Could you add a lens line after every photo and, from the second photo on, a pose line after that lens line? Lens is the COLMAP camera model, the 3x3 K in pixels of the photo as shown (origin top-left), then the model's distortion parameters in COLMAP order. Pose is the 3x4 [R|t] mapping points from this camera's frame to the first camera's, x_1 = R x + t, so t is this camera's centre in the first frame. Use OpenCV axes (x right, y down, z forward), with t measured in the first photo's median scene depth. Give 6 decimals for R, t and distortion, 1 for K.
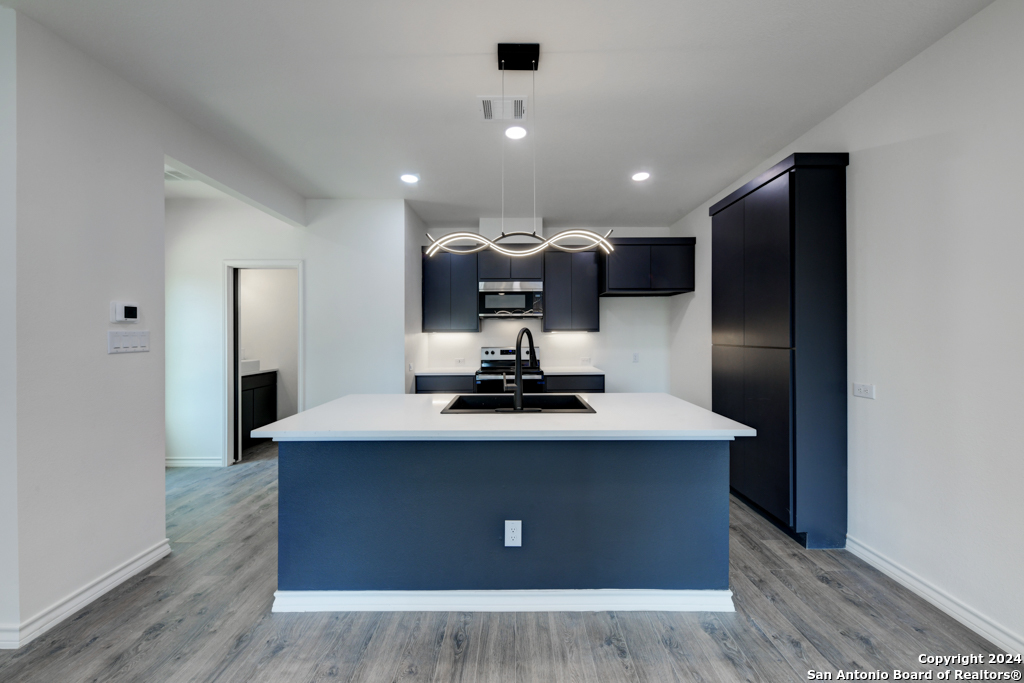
lens RADIAL K [[355.2, 0, 512.5], [0, 355.2, 335.4], [0, 0, 1]] dist [0.007794, -0.002836]
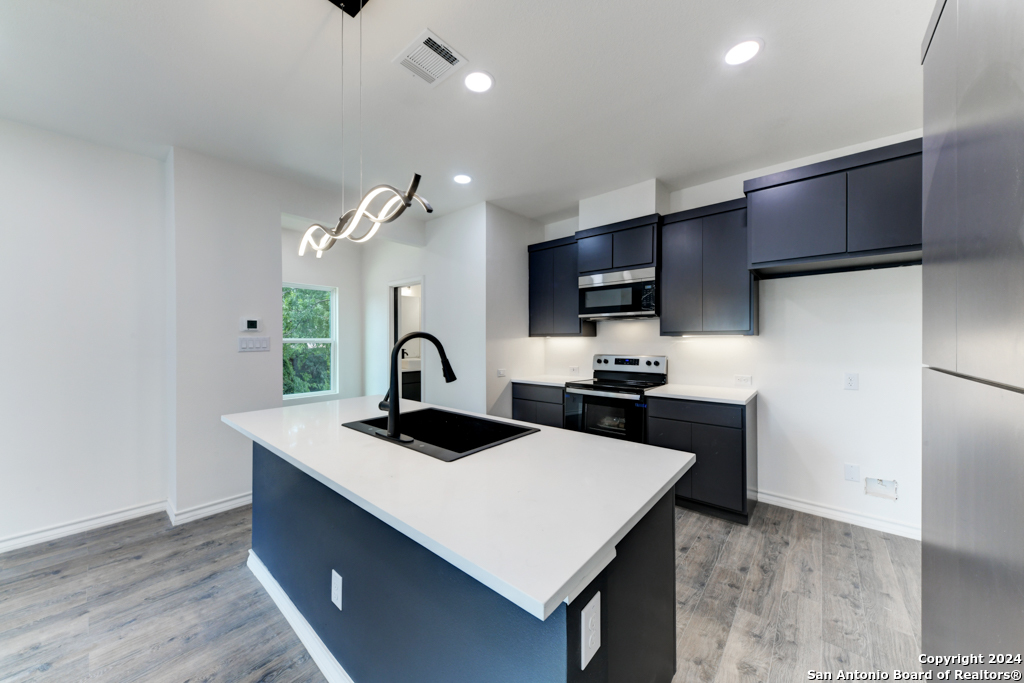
lens RADIAL K [[355.2, 0, 509.8], [0, 355.2, 339.3], [0, 0, 1]] dist [0.007794, -0.002836]
pose [[0.766036, -0.000459, -0.642798, 0.441901], [-0.001176, 0.999997, -0.002116, -0.000795], [0.642797, 0.002377, 0.766033, 0.346544]]
